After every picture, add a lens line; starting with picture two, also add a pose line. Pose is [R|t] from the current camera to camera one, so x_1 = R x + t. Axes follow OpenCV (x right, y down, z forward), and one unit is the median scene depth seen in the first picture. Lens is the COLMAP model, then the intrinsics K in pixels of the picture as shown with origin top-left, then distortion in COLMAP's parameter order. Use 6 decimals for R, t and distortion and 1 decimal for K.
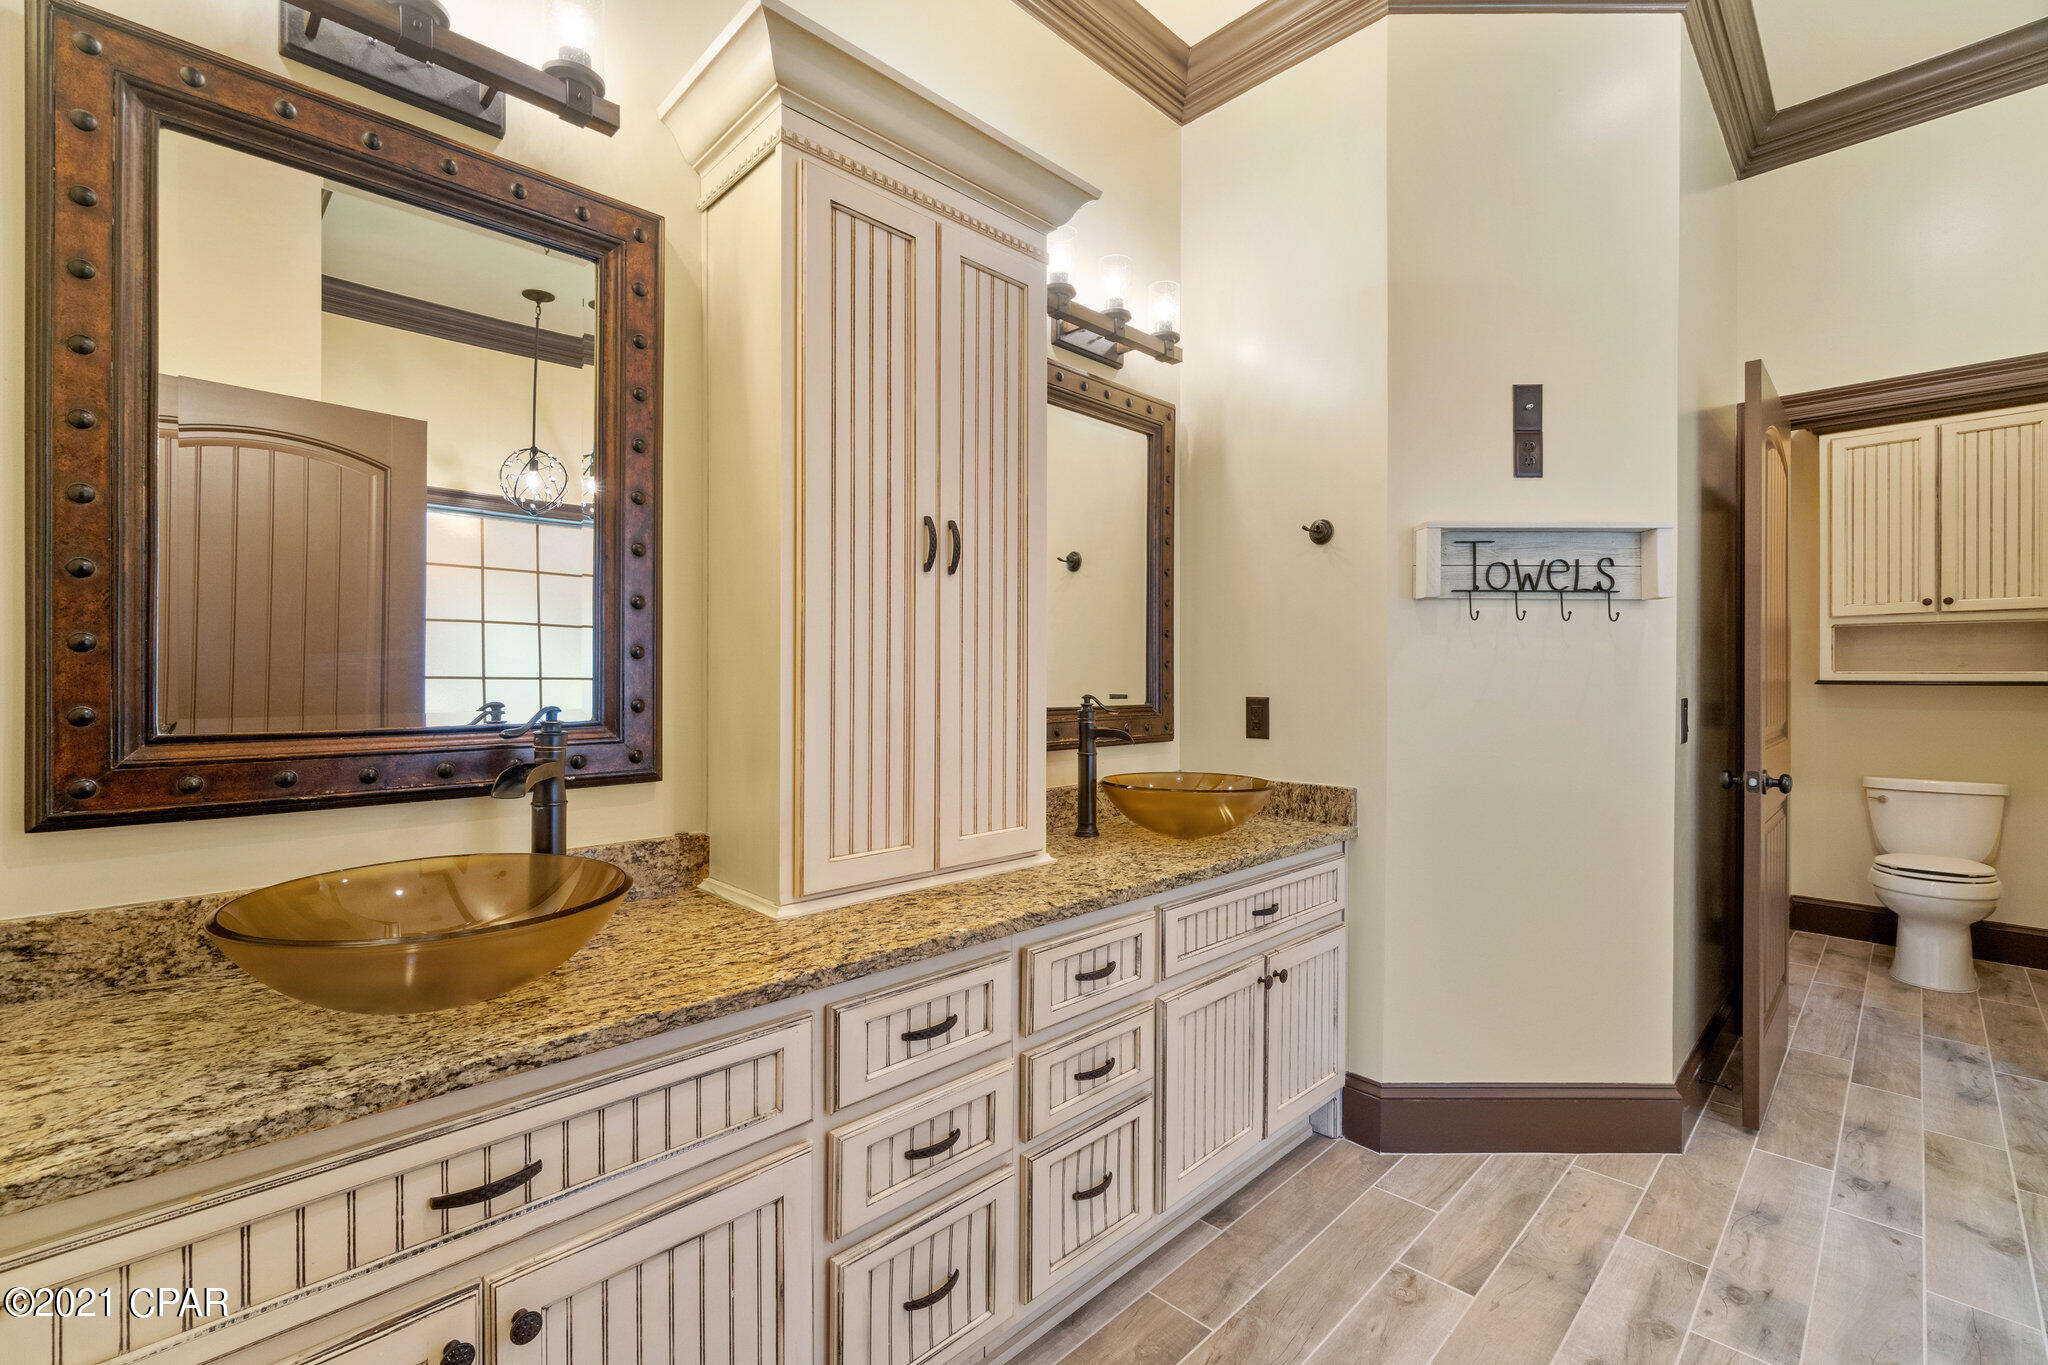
lens RADIAL K [[888.4, 0, 1019.9], [0, 888.4, 680.8], [0, 0, 1]] dist [-0.008341, 0.001832]
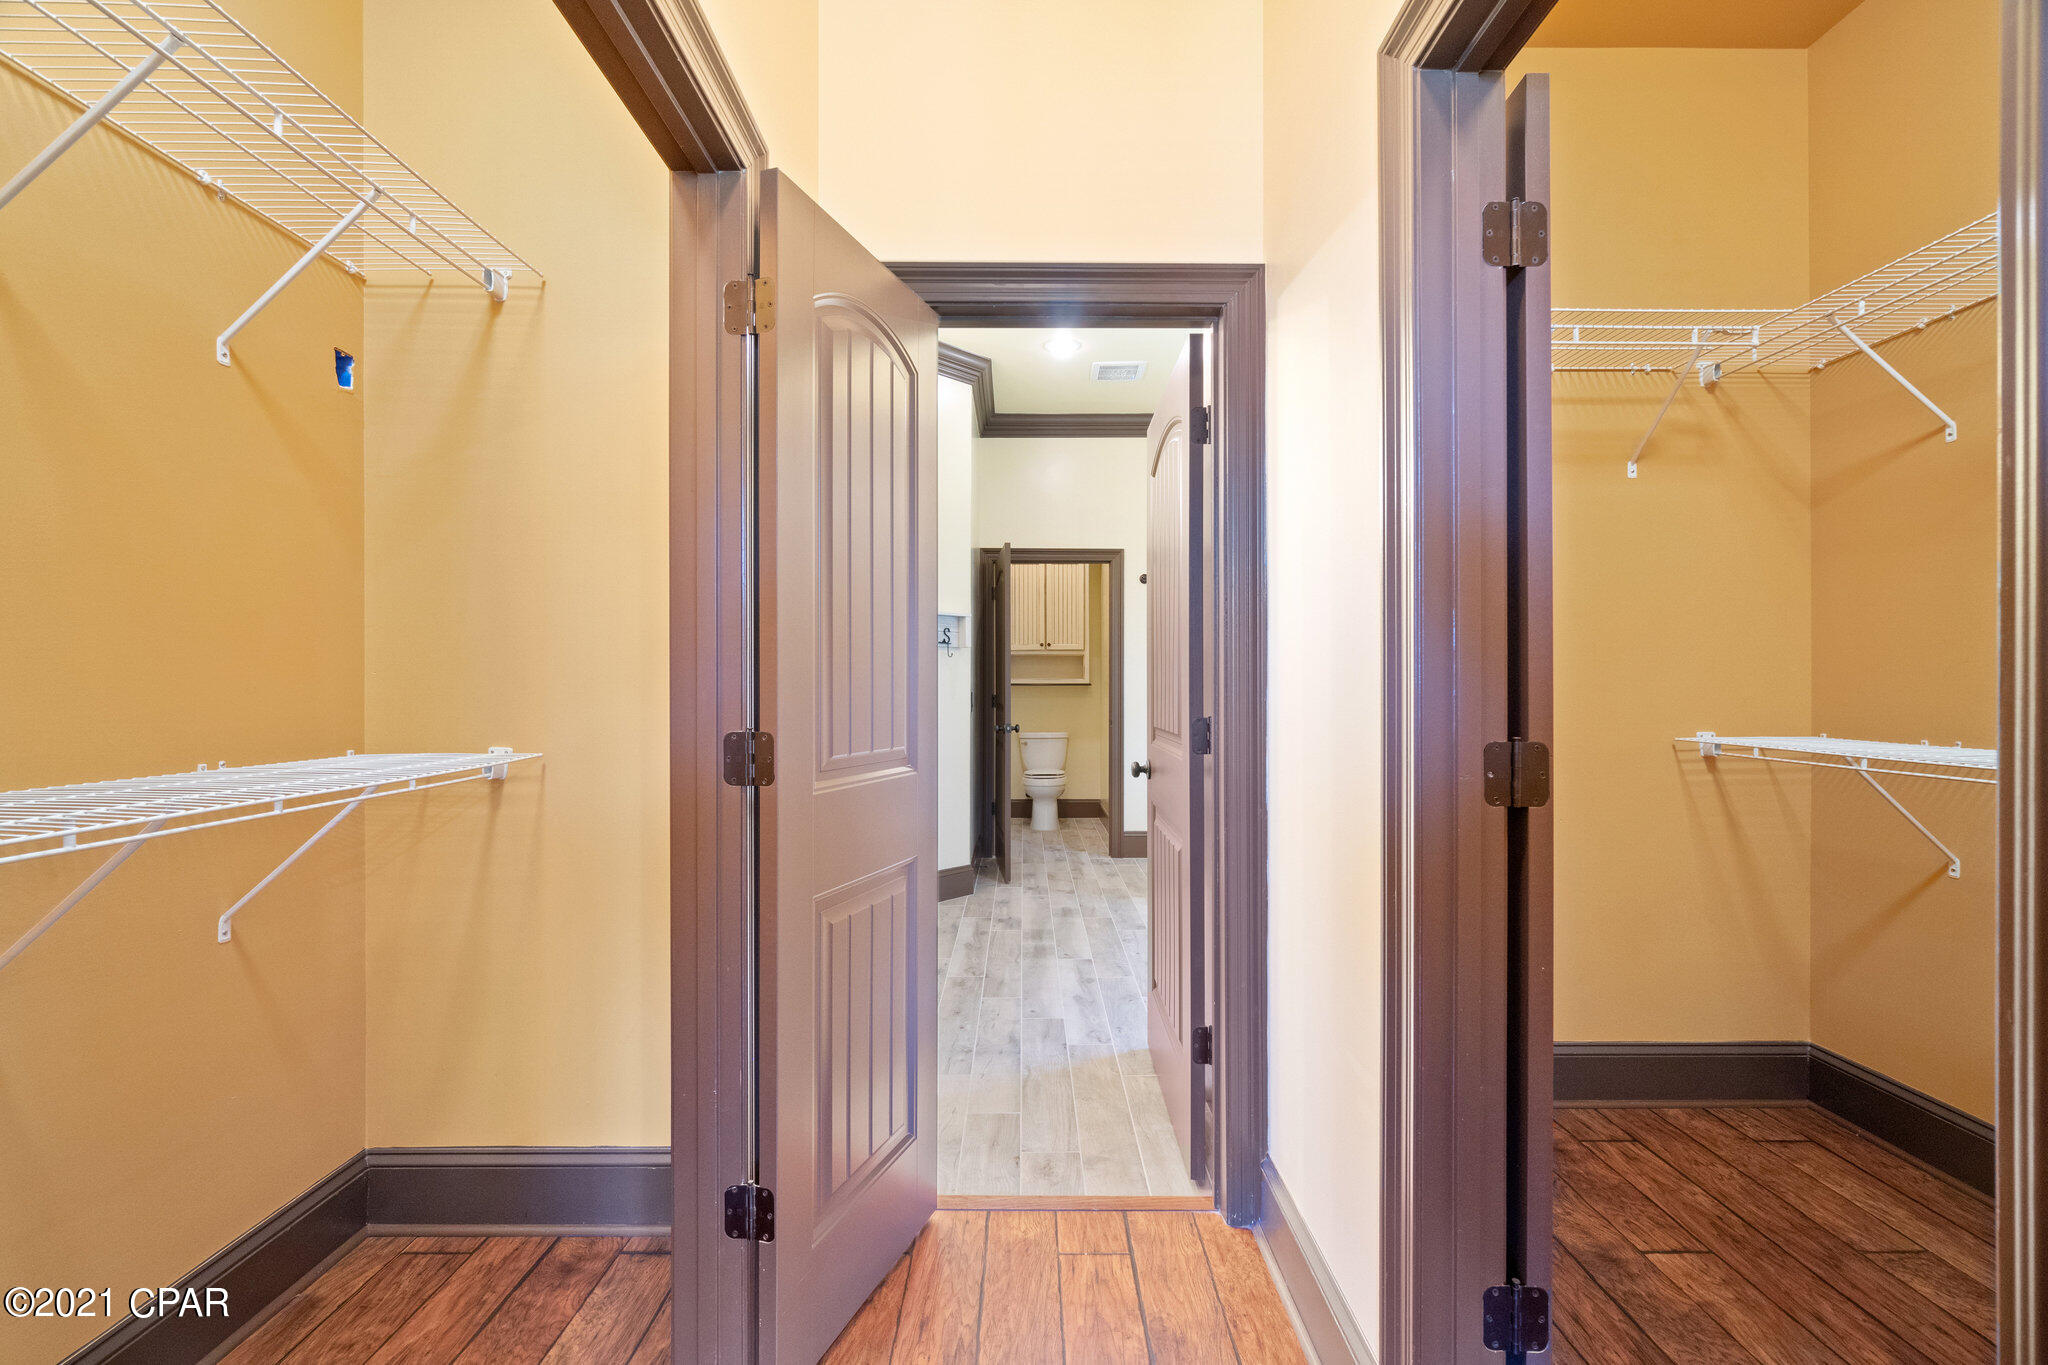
lens RADIAL K [[888.4, 0, 1018.3], [0, 888.4, 683.9], [0, 0, 1]] dist [-0.008341, 0.001832]
pose [[0.704849, 0.000152, 0.709358, -0.711078], [-0.001553, 0.999998, 0.001329, -0.003561], [-0.709356, -0.002039, 0.704847, -0.620237]]
